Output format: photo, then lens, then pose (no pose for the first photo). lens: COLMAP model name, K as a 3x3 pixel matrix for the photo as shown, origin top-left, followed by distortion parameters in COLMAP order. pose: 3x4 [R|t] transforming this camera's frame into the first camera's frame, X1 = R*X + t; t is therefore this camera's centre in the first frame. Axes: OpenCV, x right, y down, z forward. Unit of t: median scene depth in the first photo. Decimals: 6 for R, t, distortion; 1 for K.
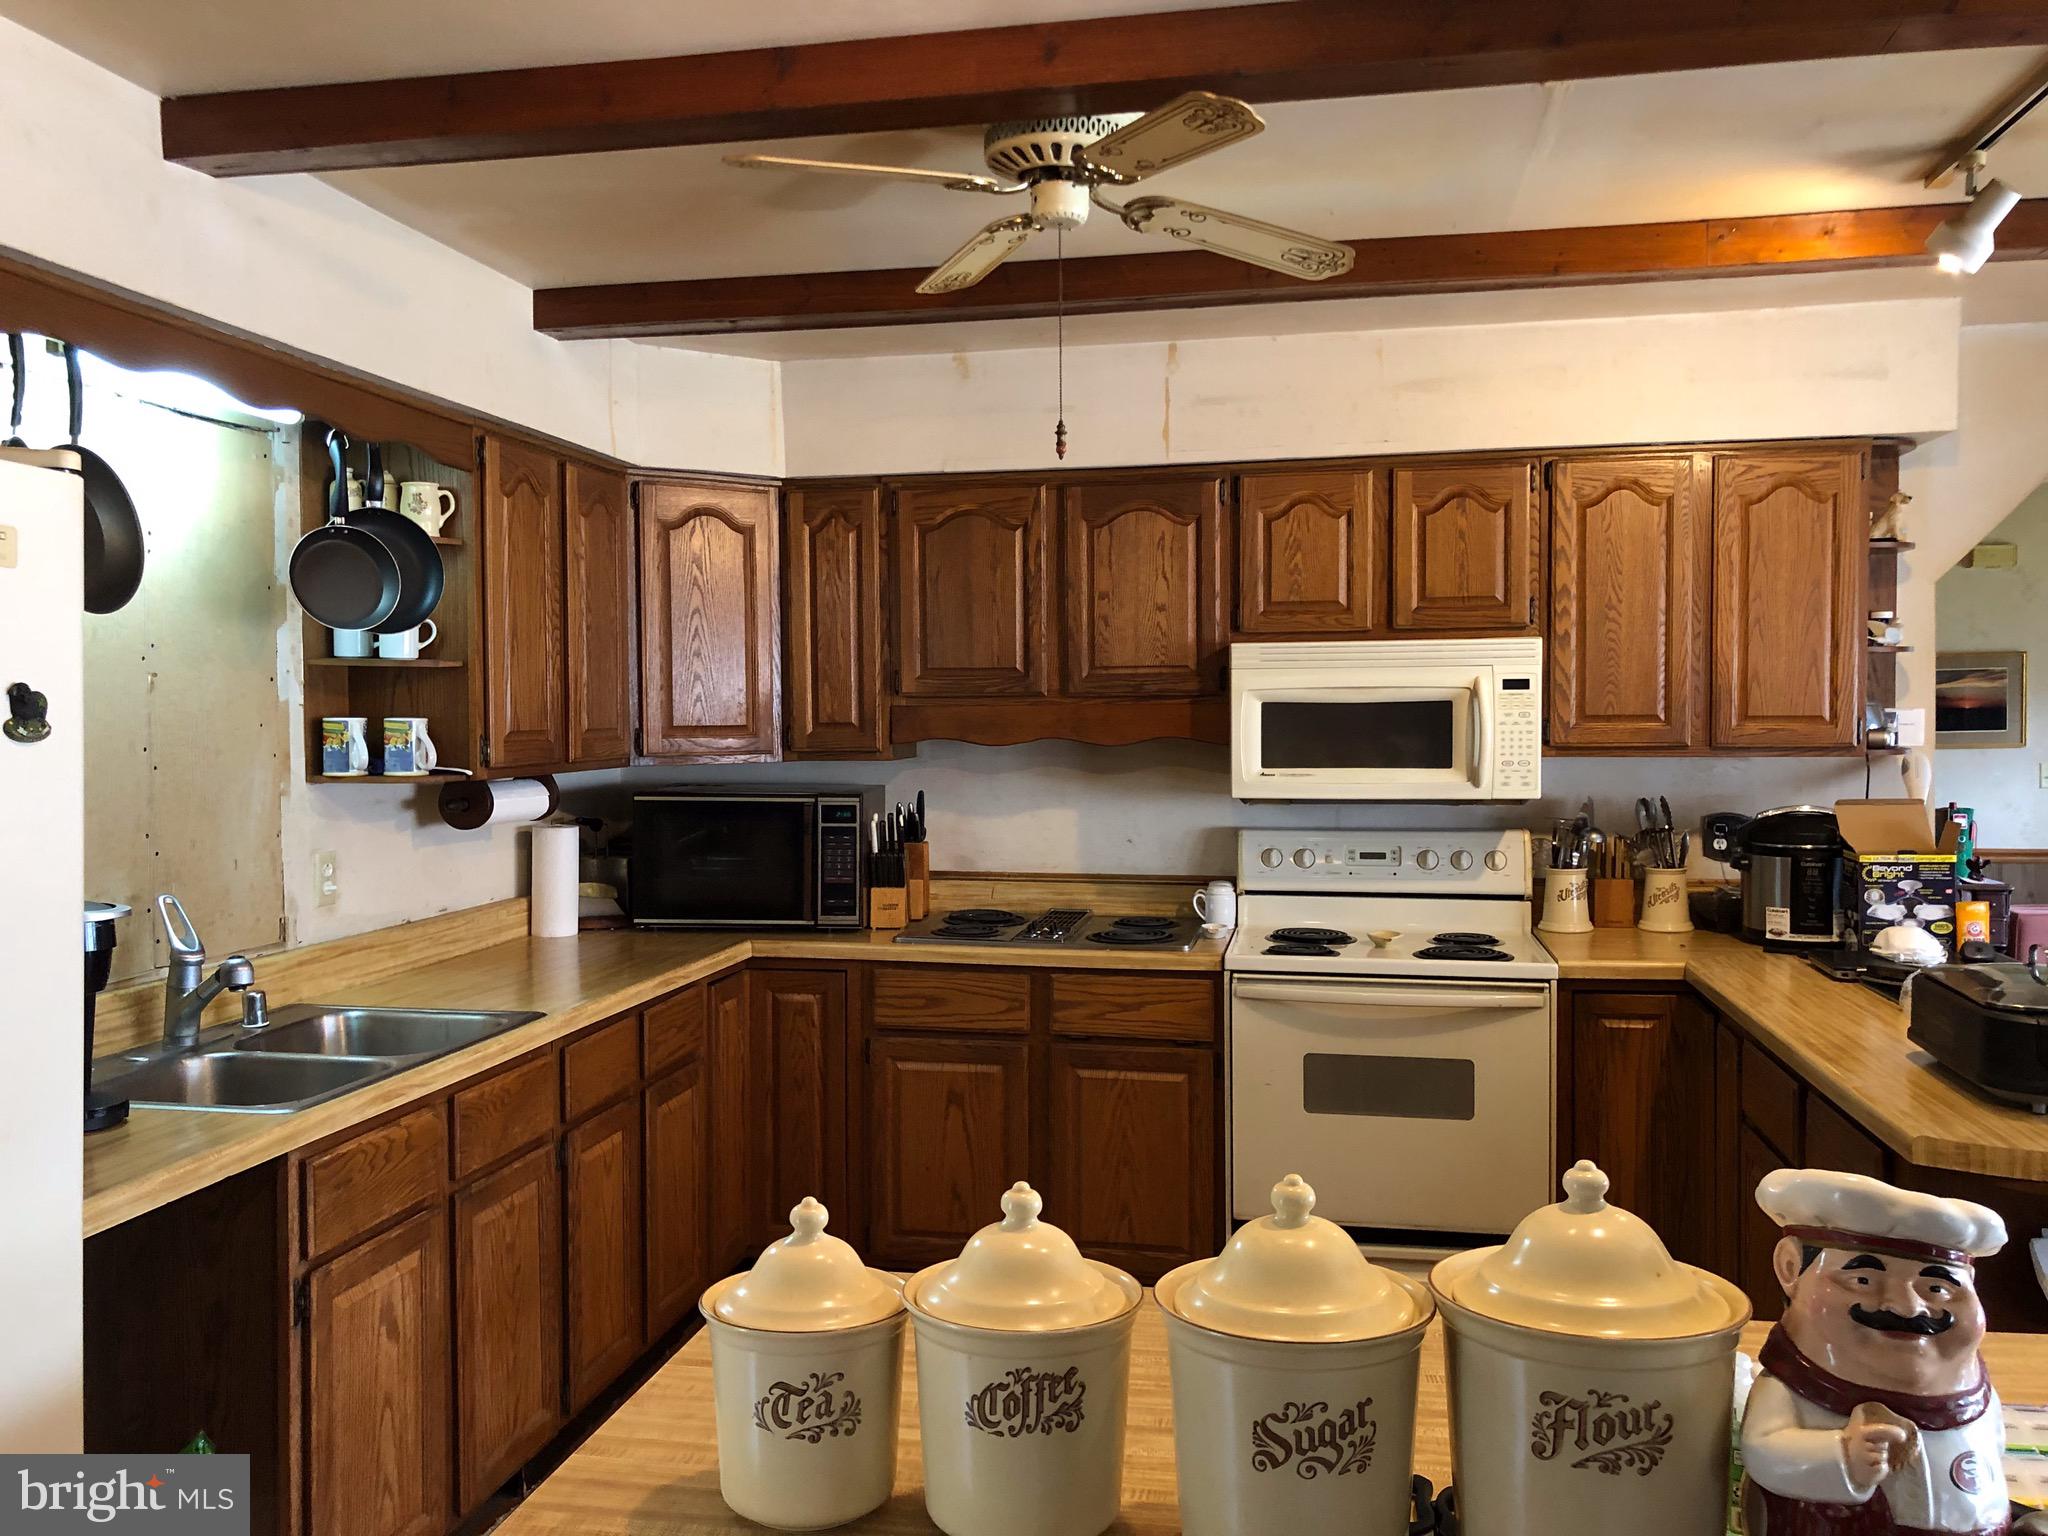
lens RADIAL K [[1693.5, 0, 1019.8], [0, 1693.5, 774.7], [0, 0, 1]] dist [0.017890, -0.013270]
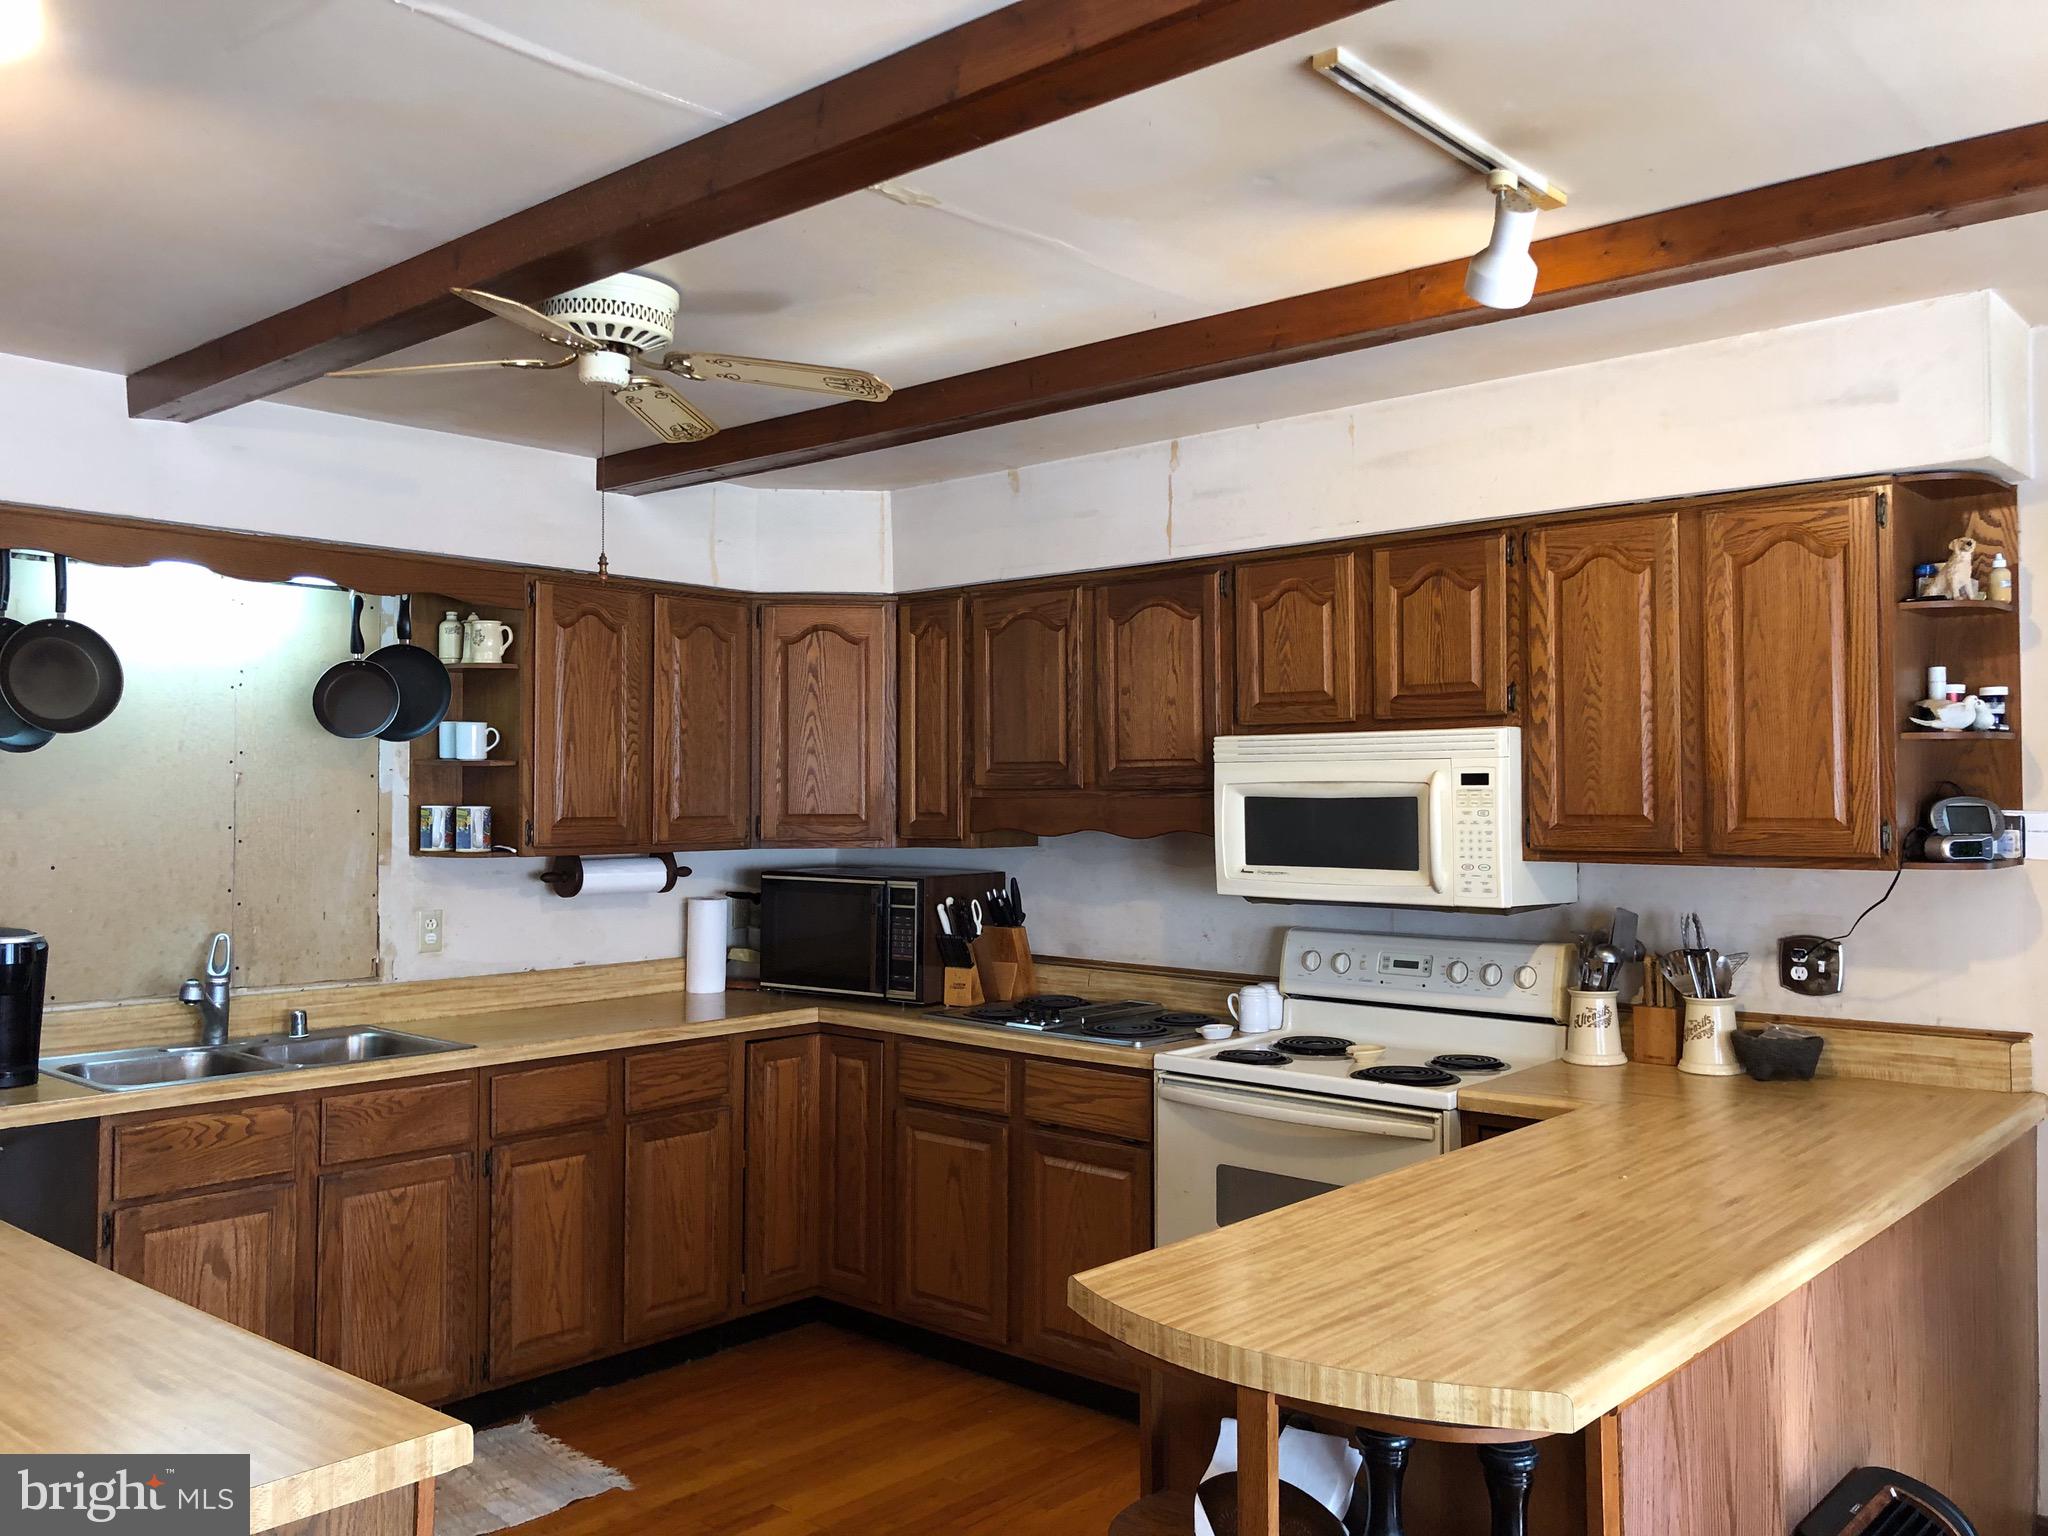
lens RADIAL K [[1693.5, 0, 1018.2], [0, 1693.5, 756.1], [0, 0, 1]] dist [0.017890, -0.013270]
pose [[0.857727, -0.006286, -0.514067, 0.540519], [-0.025819, 0.998137, -0.055284, -0.009320], [0.513456, 0.060691, 0.855967, 0.103100]]
